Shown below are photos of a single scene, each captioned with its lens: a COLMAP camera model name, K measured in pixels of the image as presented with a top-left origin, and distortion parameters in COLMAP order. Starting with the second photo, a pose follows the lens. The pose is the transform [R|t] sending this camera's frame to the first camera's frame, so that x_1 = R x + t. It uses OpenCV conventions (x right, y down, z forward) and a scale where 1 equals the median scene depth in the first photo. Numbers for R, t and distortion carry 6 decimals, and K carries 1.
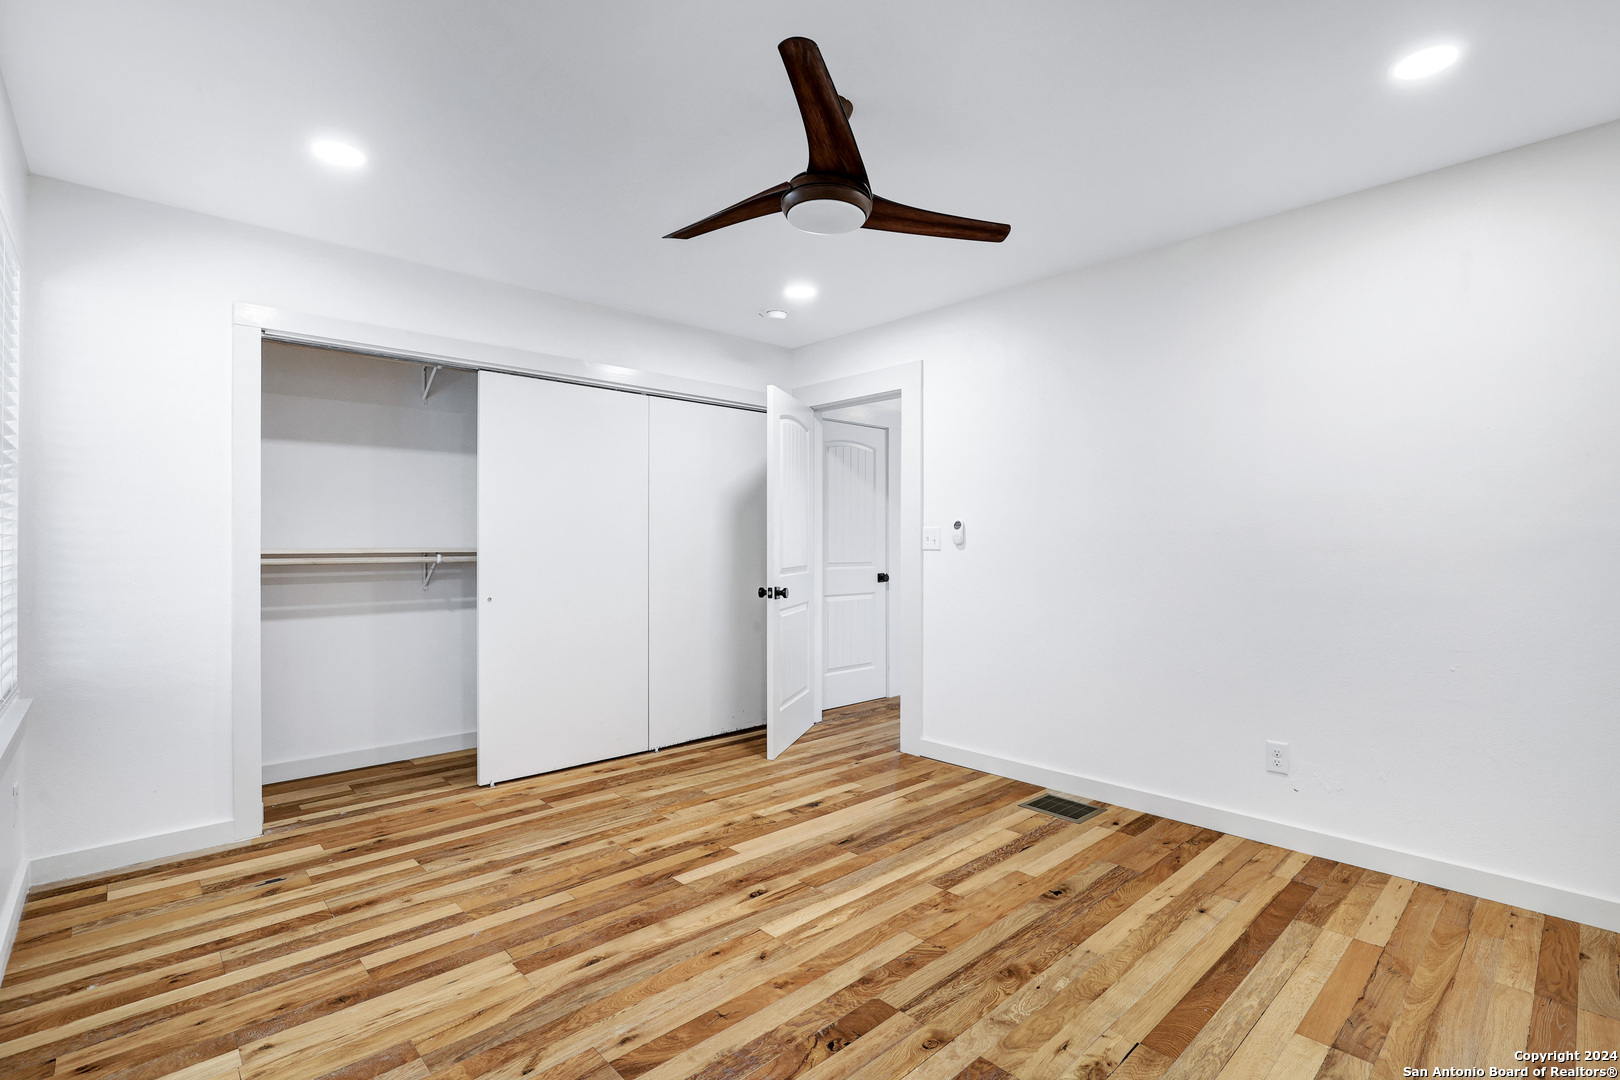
lens RADIAL K [[747.9, 0, 810.8], [0, 747.9, 545.4], [0, 0, 1]] dist [0.001535, 0.000350]
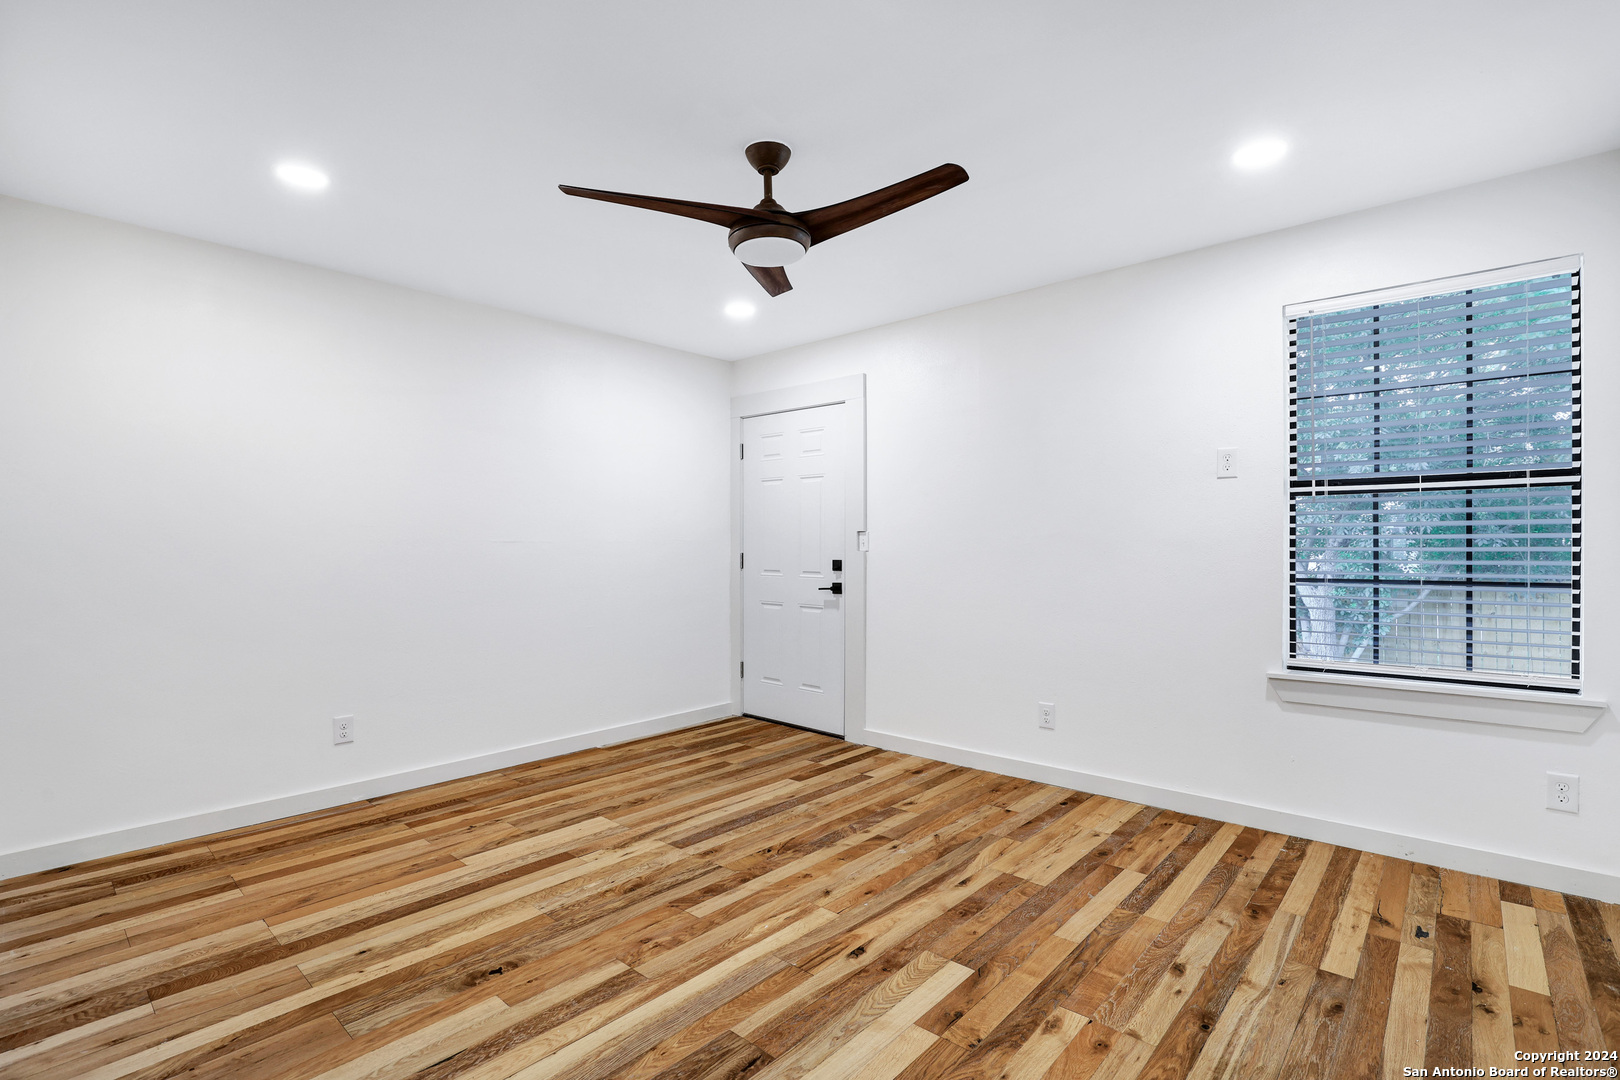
lens RADIAL K [[747.9, 0, 813.0], [0, 747.9, 539.2], [0, 0, 1]] dist [0.001535, 0.000350]
pose [[-0.995760, 0.005947, -0.091792, 0.057708], [0.006765, 0.999940, -0.008604, -0.002068], [0.091736, -0.009189, -0.995741, 1.959849]]
